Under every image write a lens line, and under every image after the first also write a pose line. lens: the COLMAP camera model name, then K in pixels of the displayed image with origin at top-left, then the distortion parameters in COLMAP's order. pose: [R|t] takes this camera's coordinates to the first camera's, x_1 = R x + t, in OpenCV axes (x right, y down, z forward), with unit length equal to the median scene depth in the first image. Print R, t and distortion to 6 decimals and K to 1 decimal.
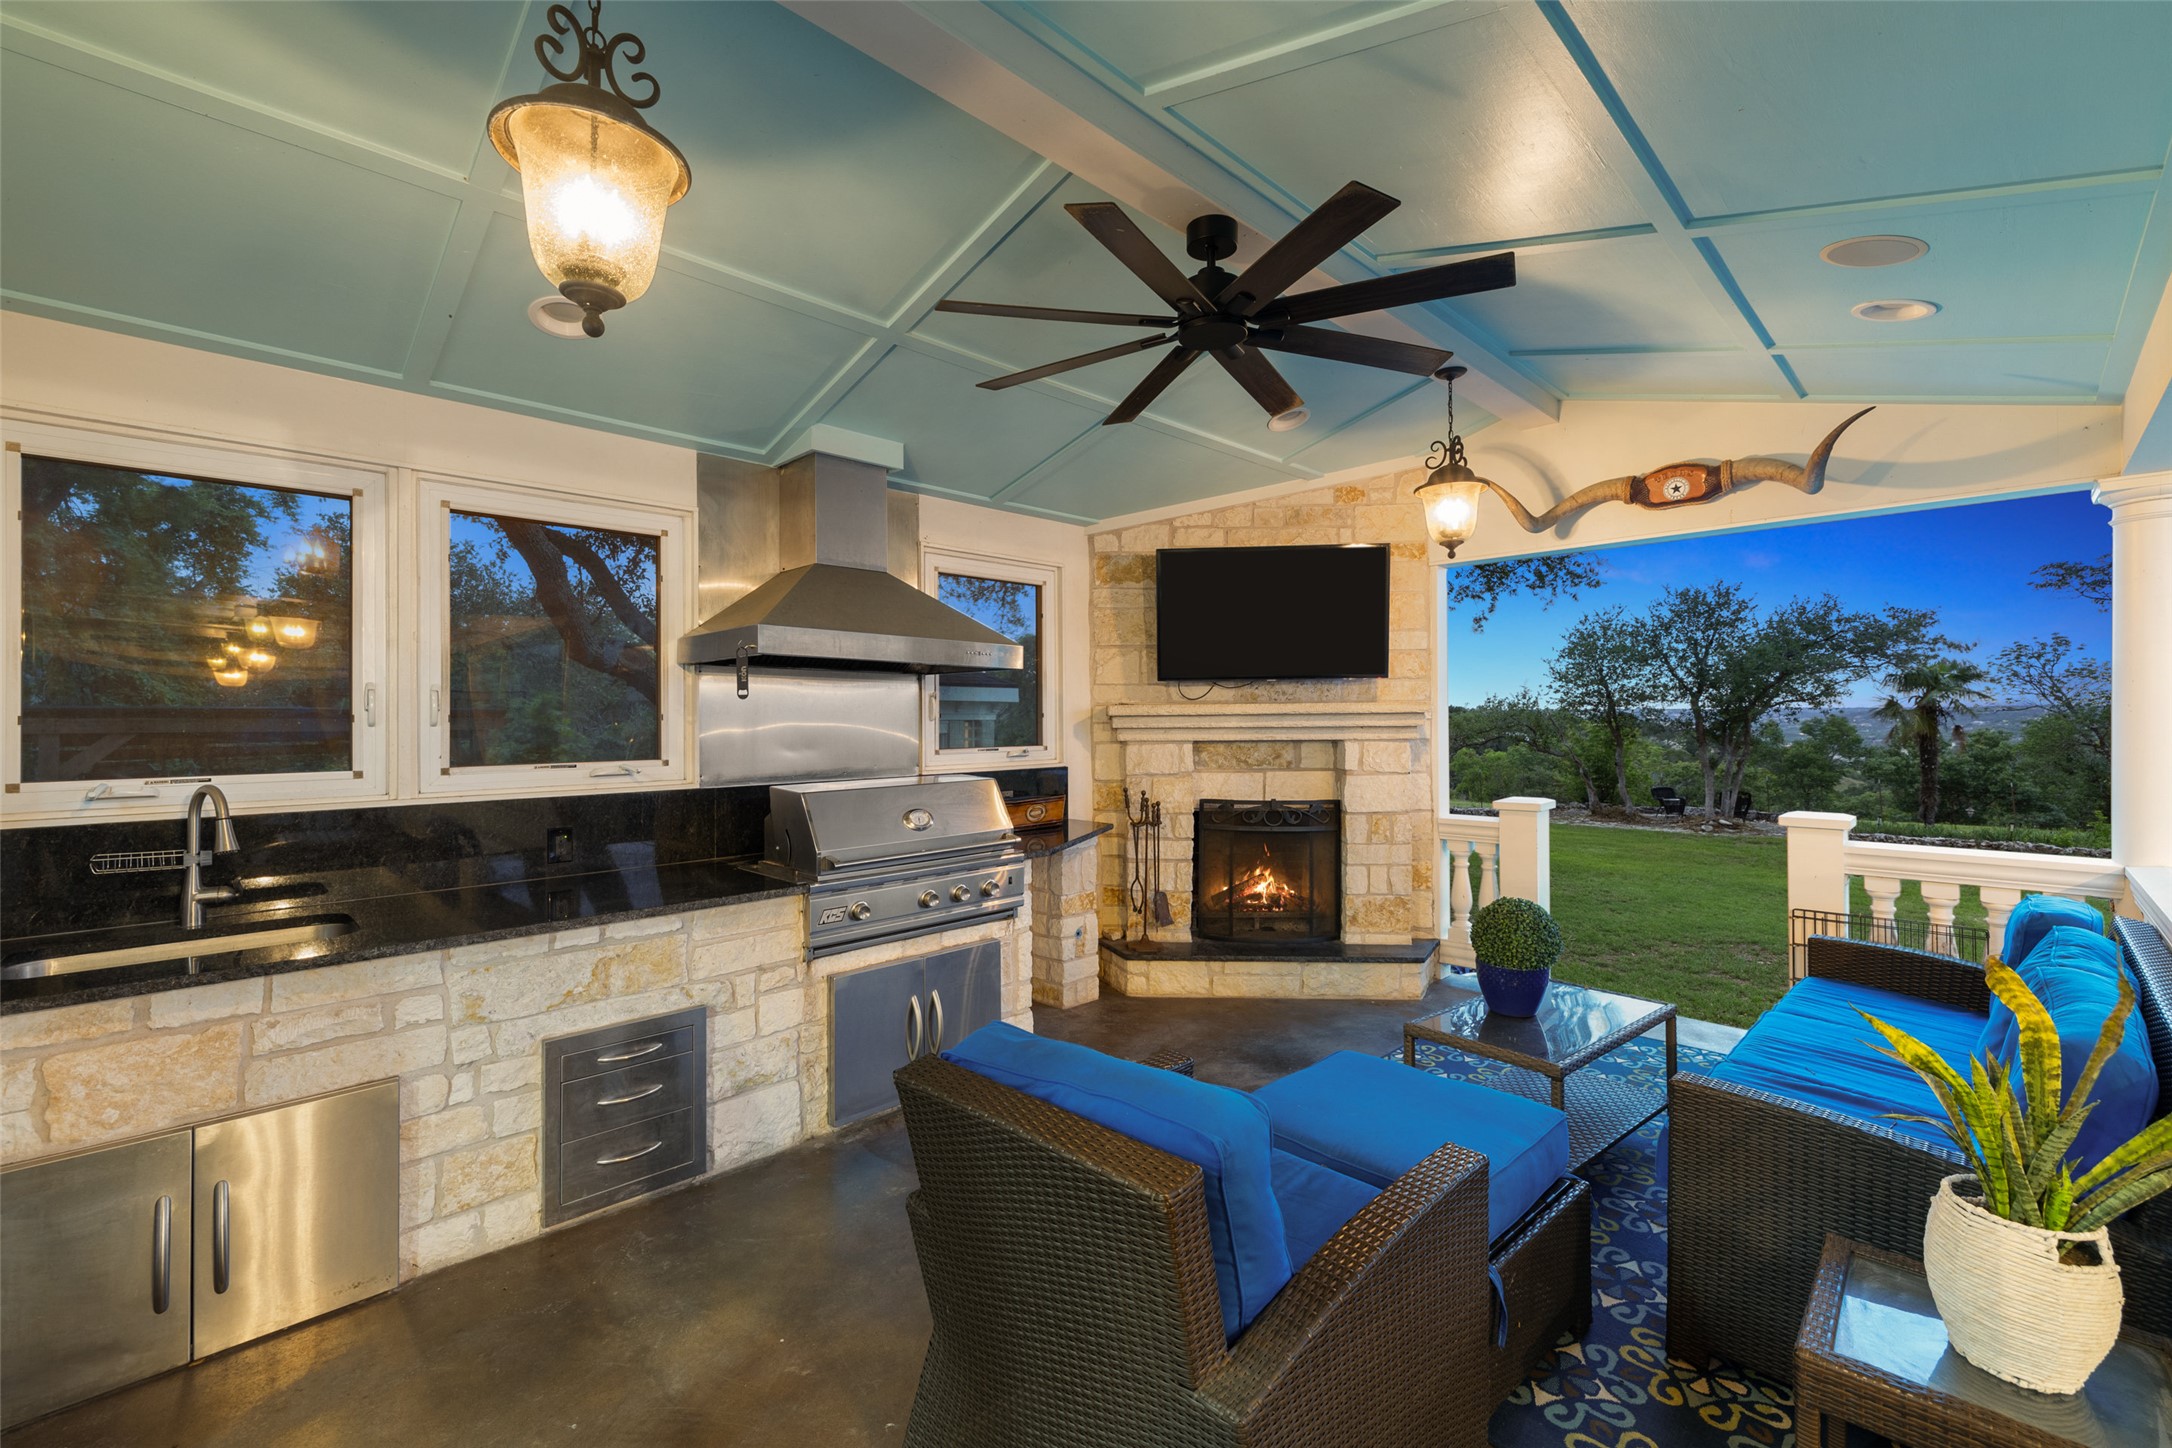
lens RADIAL K [[913.9, 0, 1083.8], [0, 913.9, 720.2], [0, 0, 1]] dist [-0.000108, 0.000047]
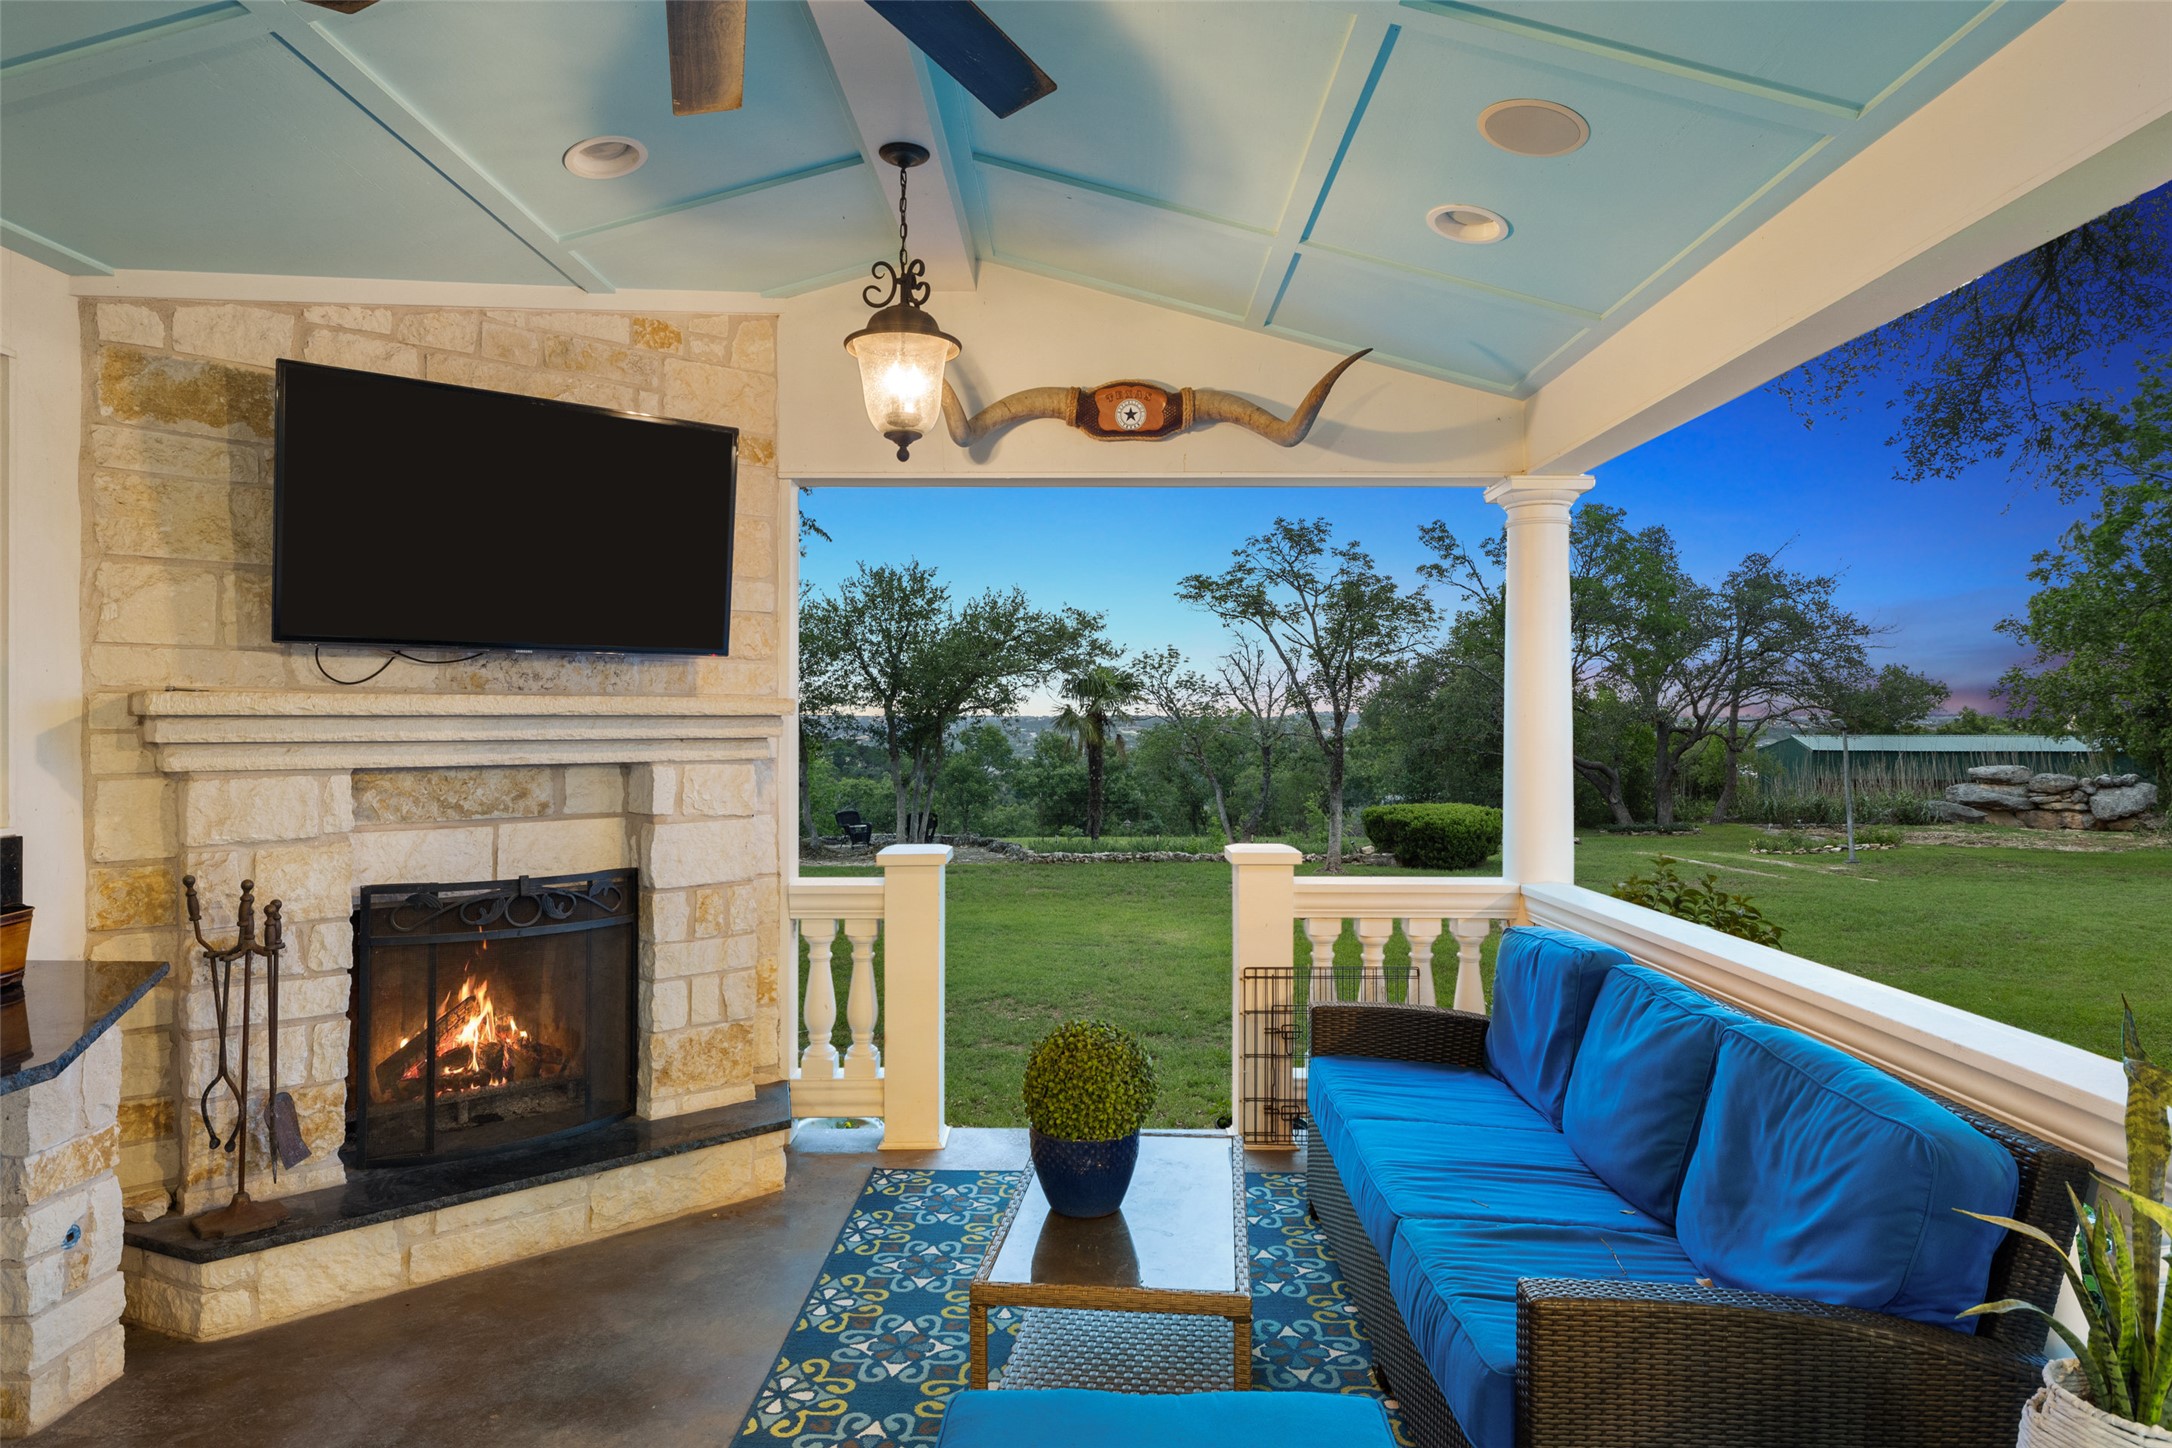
lens RADIAL K [[1280.3, 0, 1081.7], [0, 1280.3, 724.0], [0, 0, 1]] dist [-0.000140, 0.000296]
pose [[0.712681, 0.006279, 0.701460, -0.082161], [-0.004551, 0.999980, -0.004327, 0.000094], [-0.701474, -0.000108, 0.712695, 0.240042]]
